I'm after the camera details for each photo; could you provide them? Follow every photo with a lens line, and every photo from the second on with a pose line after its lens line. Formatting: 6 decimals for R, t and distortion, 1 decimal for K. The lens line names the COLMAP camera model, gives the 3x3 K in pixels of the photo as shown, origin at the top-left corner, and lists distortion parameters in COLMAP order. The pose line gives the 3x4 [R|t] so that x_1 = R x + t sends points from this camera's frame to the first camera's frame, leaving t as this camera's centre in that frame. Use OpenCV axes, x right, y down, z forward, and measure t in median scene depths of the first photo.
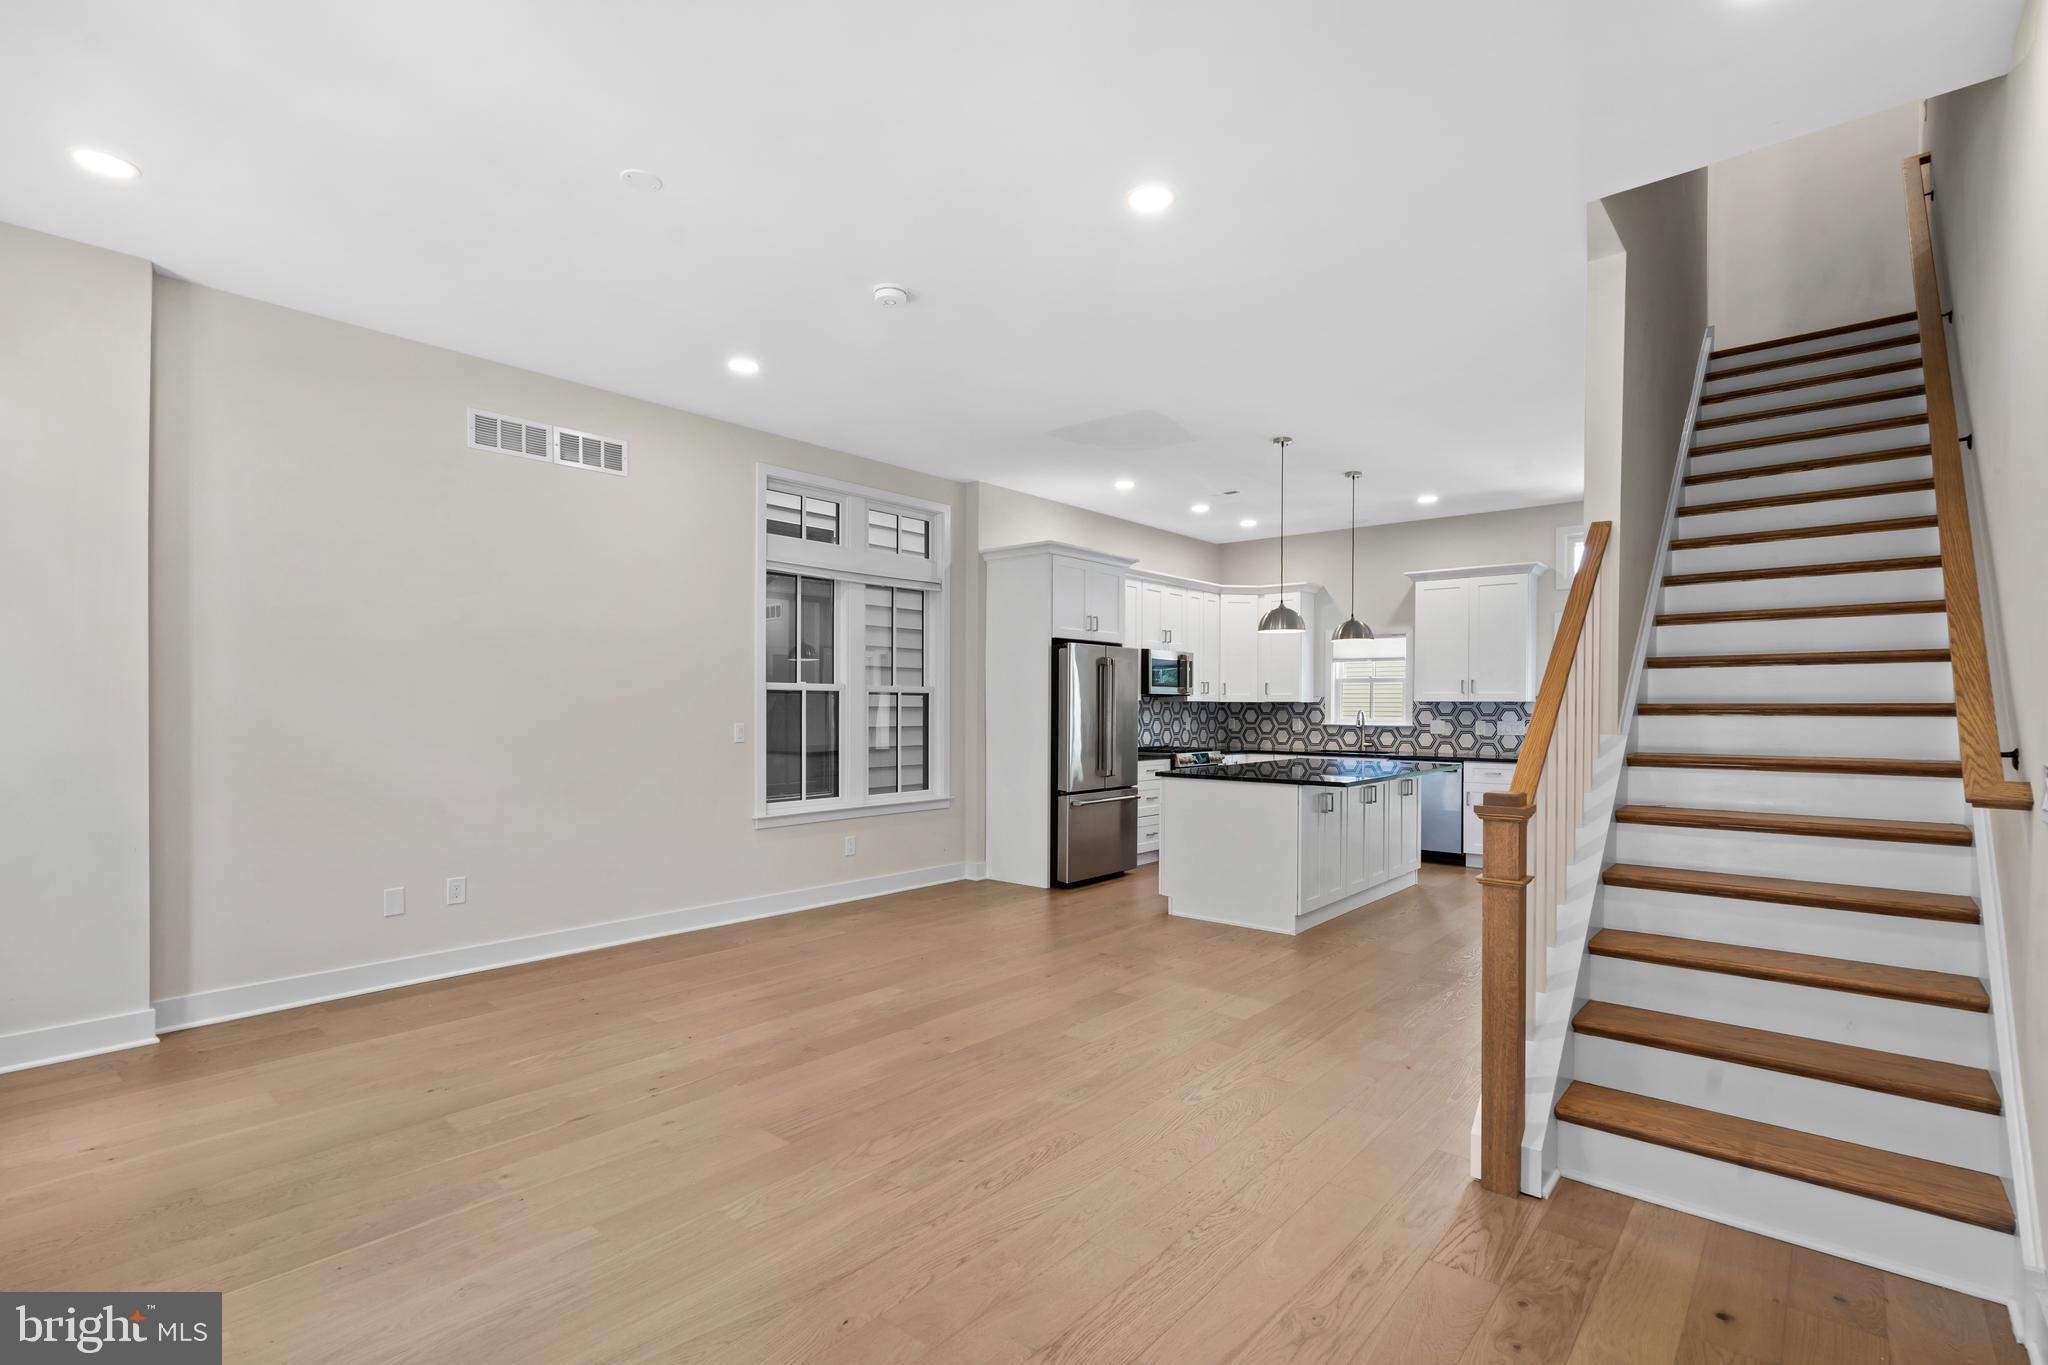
lens RADIAL K [[945.9, 0, 1023.4], [0, 945.9, 713.2], [0, 0, 1]] dist [0.001059, 0.000446]
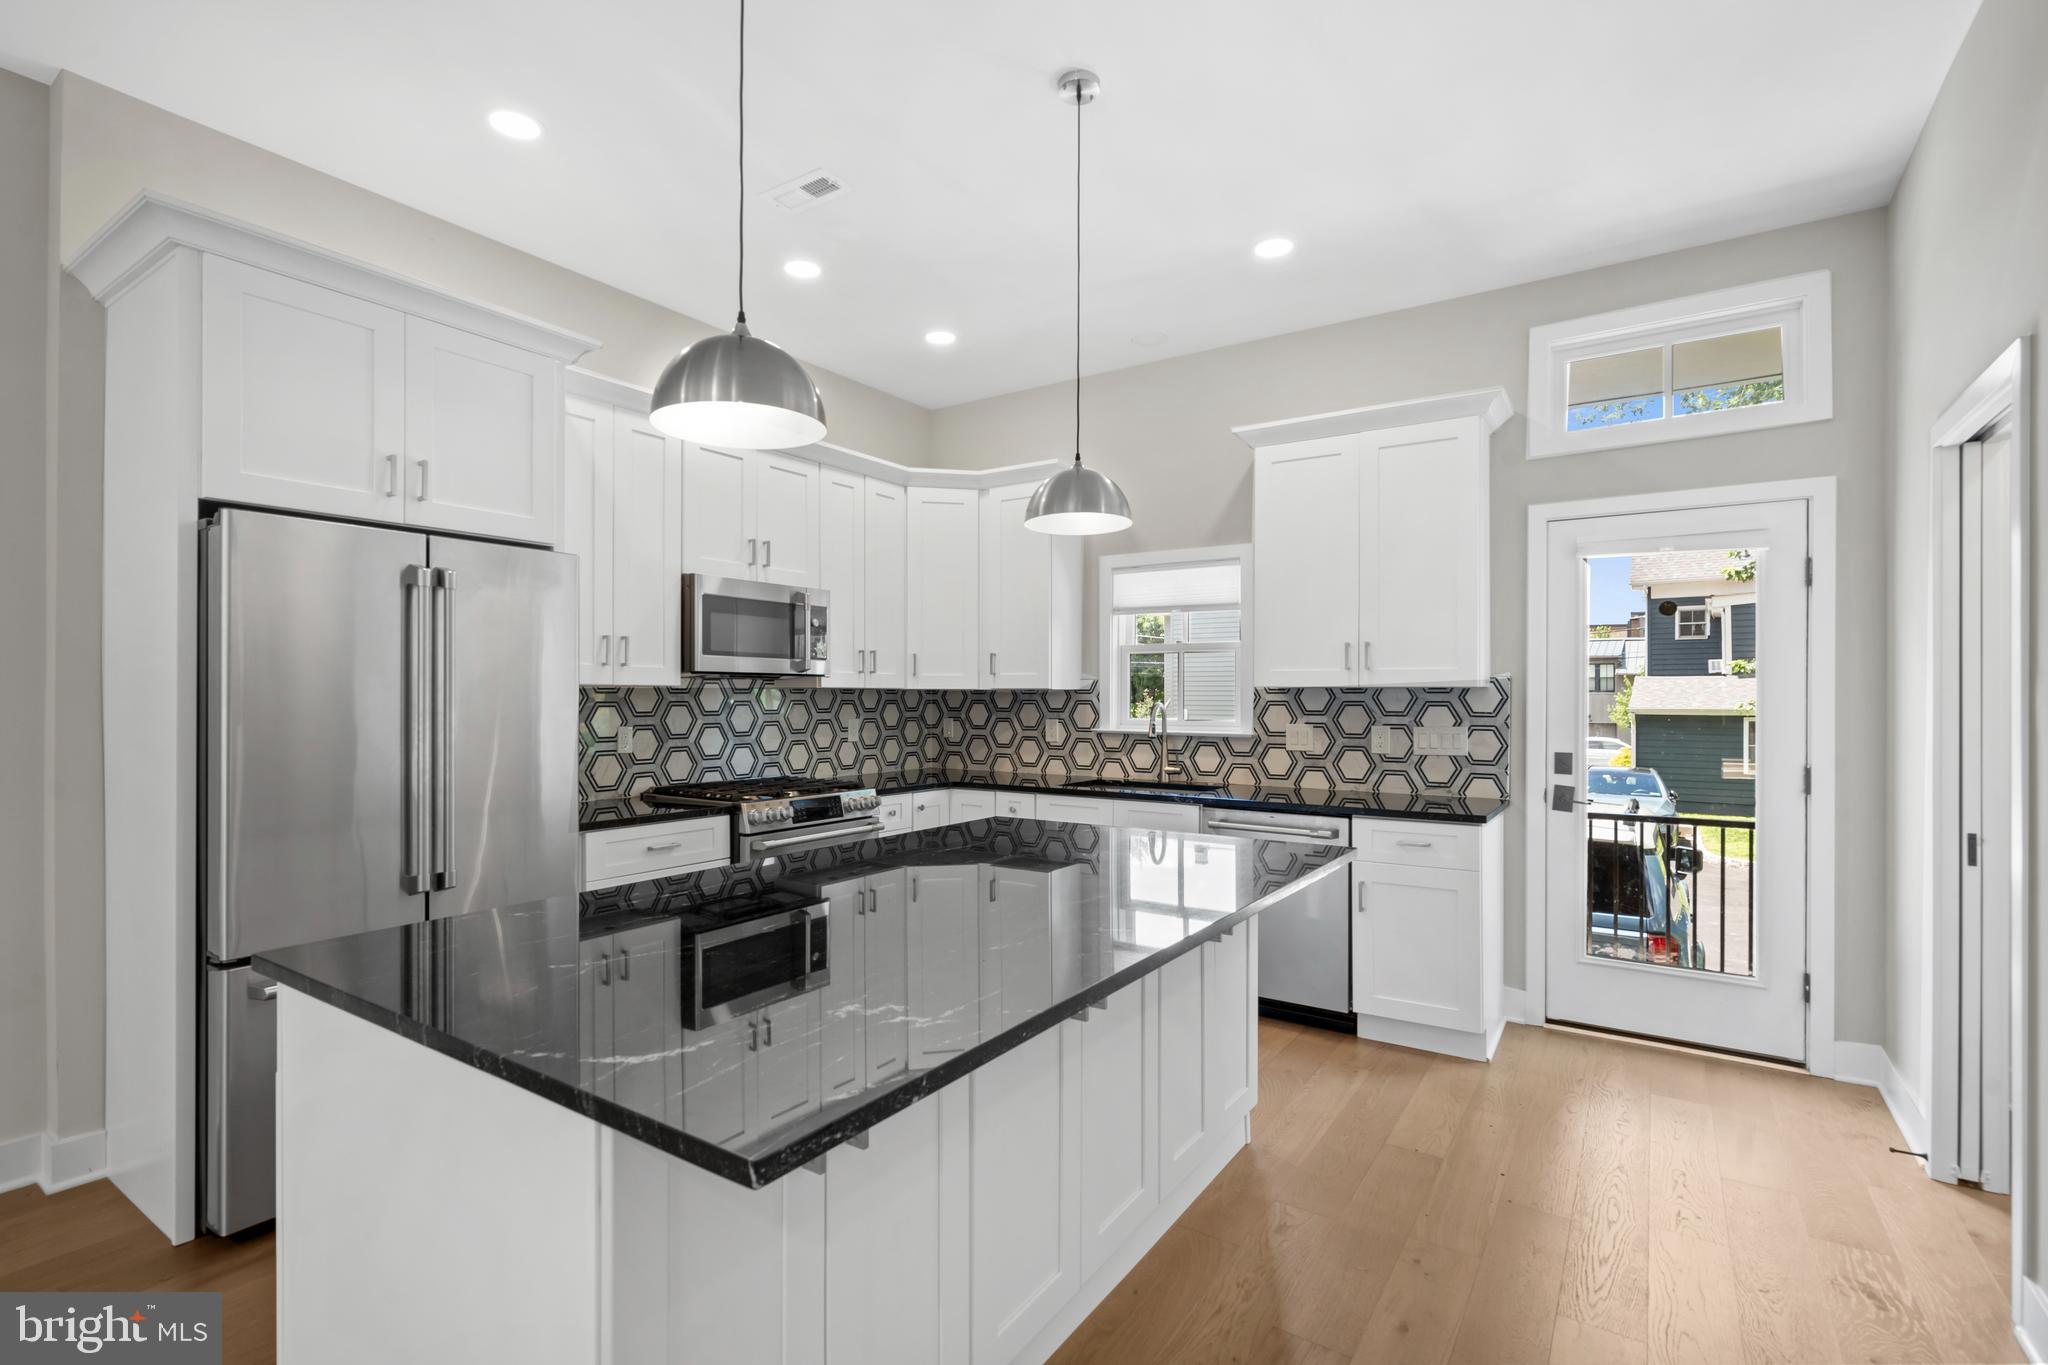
lens RADIAL K [[944.3, 0, 1019.4], [0, 944.3, 689.8], [0, 0, 1]] dist [-0.000765, 0.000860]
pose [[0.992946, -0.001306, 0.118559, 0.229179], [0.002860, 0.999912, -0.012942, -0.004924], [-0.118532, 0.013190, 0.992863, 0.515858]]
